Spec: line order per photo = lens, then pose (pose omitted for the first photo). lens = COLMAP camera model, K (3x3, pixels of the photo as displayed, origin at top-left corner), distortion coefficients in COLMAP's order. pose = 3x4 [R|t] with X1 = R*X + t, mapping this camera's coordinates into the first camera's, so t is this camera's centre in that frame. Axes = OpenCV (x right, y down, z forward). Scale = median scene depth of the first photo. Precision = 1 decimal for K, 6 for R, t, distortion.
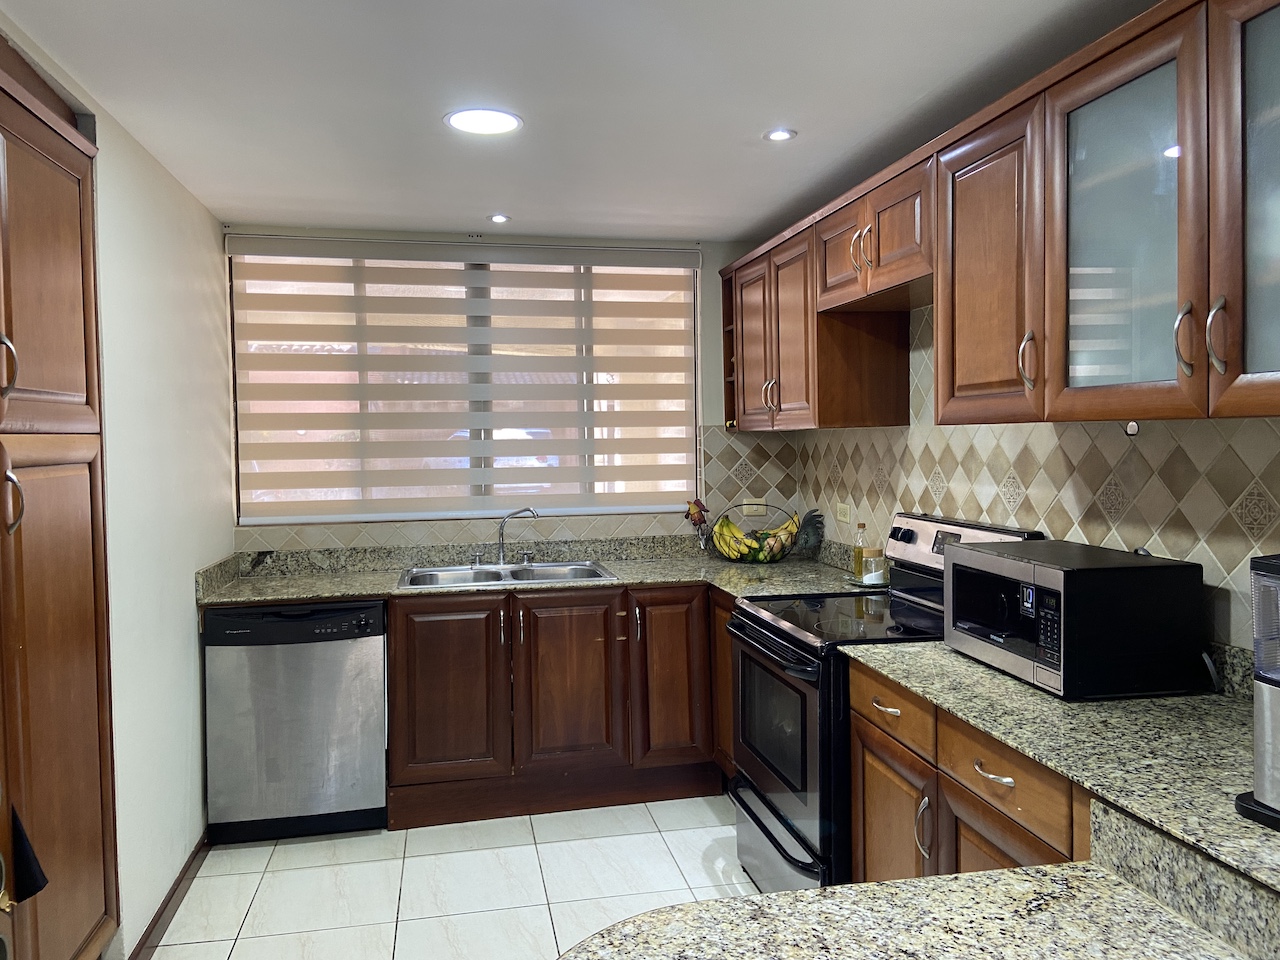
lens RADIAL K [[956.0, 0, 639.8], [0, 956.0, 470.4], [0, 0, 1]] dist [0.112882, -0.153404]
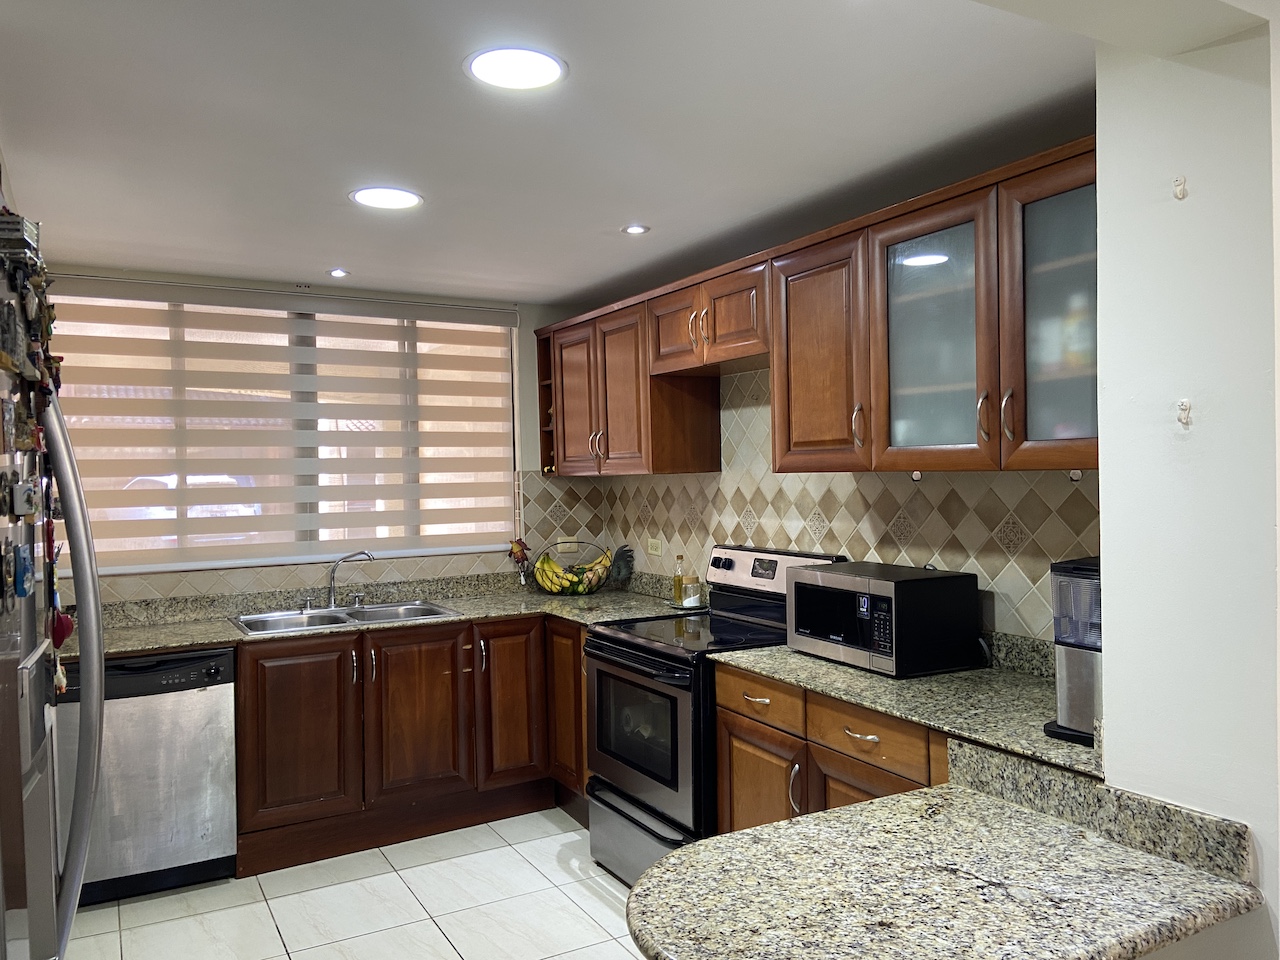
lens RADIAL K [[960.4, 0, 640.0], [0, 960.4, 480.0], [0, 0, 1]] dist [0.105138, -0.132251]
pose [[0.951222, -0.005387, 0.308461, -0.189067], [0.015327, 0.999438, -0.029811, -0.002302], [-0.308127, 0.033085, 0.950770, -0.106115]]
